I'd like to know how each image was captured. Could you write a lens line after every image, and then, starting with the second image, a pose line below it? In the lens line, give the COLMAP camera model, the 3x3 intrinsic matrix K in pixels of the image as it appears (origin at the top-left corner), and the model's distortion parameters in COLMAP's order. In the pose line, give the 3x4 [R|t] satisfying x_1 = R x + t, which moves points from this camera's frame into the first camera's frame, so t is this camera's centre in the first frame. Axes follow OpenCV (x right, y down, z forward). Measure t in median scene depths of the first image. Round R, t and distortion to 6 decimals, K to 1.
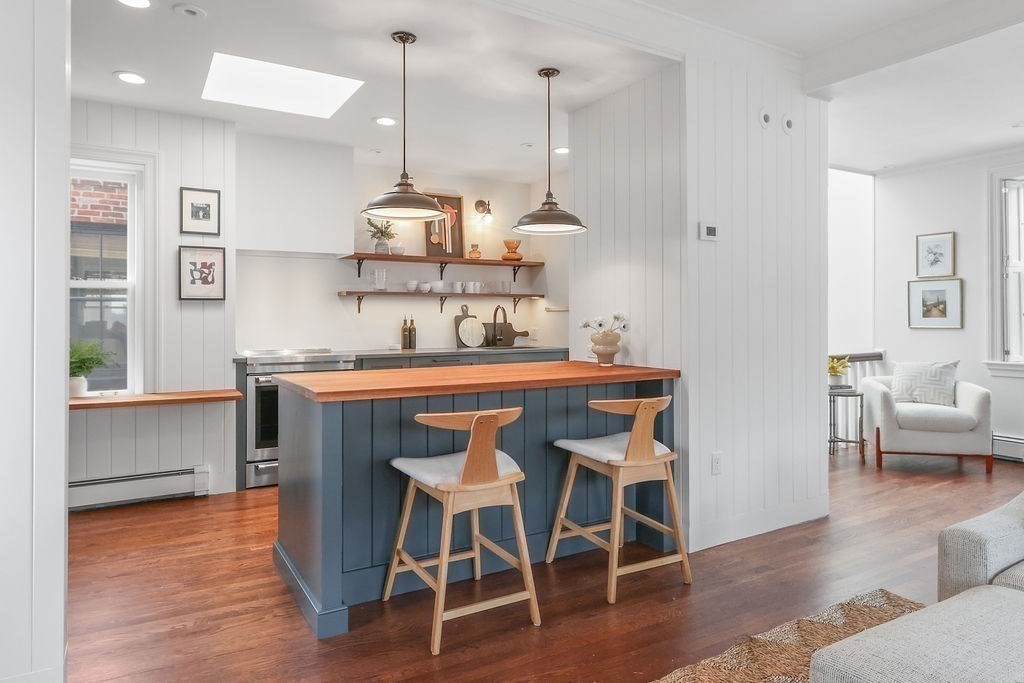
lens RADIAL K [[635.8, 0, 514.3], [0, 635.8, 320.1], [0, 0, 1]] dist [-0.008091, 0.001860]
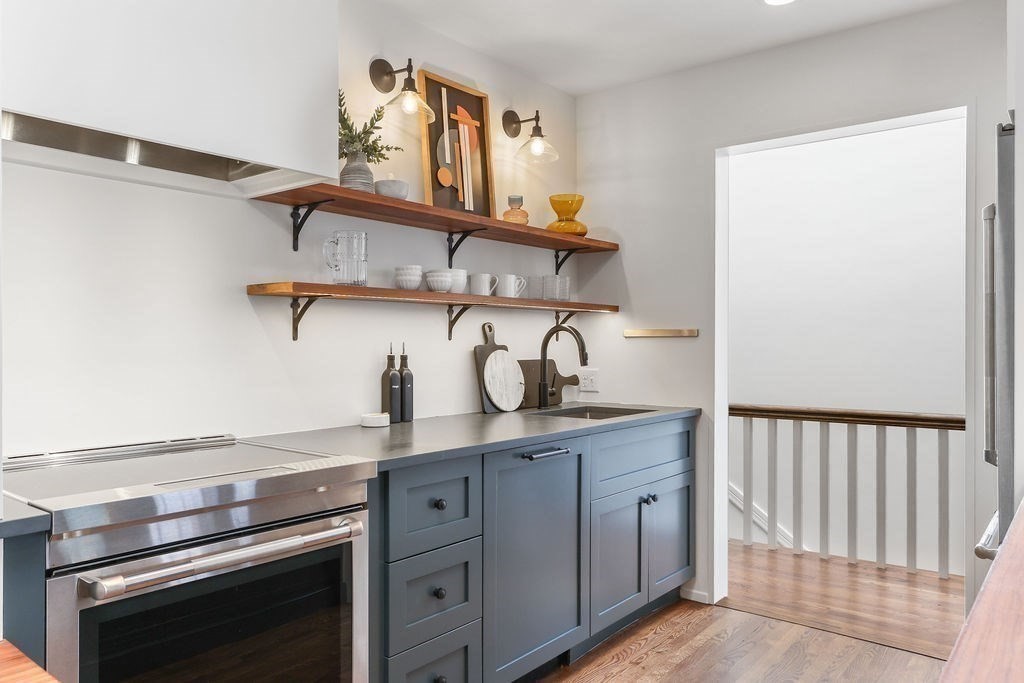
lens RADIAL K [[736.3, 0, 507.3], [0, 736.3, 338.8], [0, 0, 1]] dist [-0.000998, 0.001343]
pose [[0.937840, 0.001230, 0.347066, -0.260765], [0.003374, 0.999914, -0.012662, -0.005147], [-0.347052, 0.013046, 0.937755, 0.485257]]
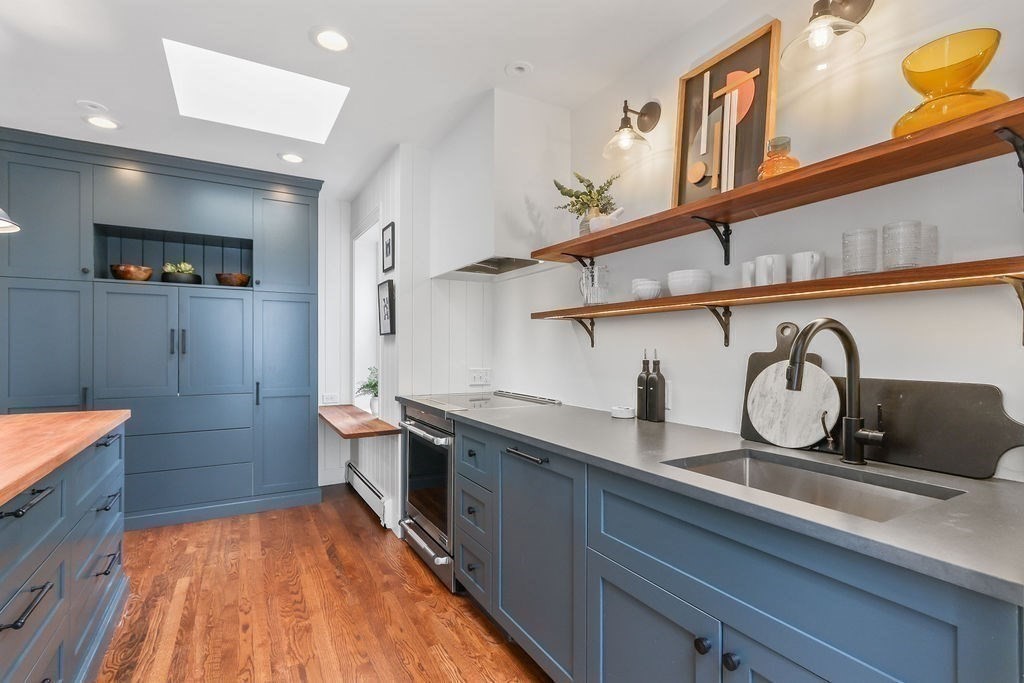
lens RADIAL K [[473.1, 0, 515.3], [0, 473.1, 349.4], [0, 0, 1]] dist [0.000395, 0.000428]
pose [[0.008877, -0.003052, -0.999956, 0.185791], [-0.013344, 0.999906, -0.003170, -0.006144], [0.999872, 0.013371, 0.008836, 0.862568]]
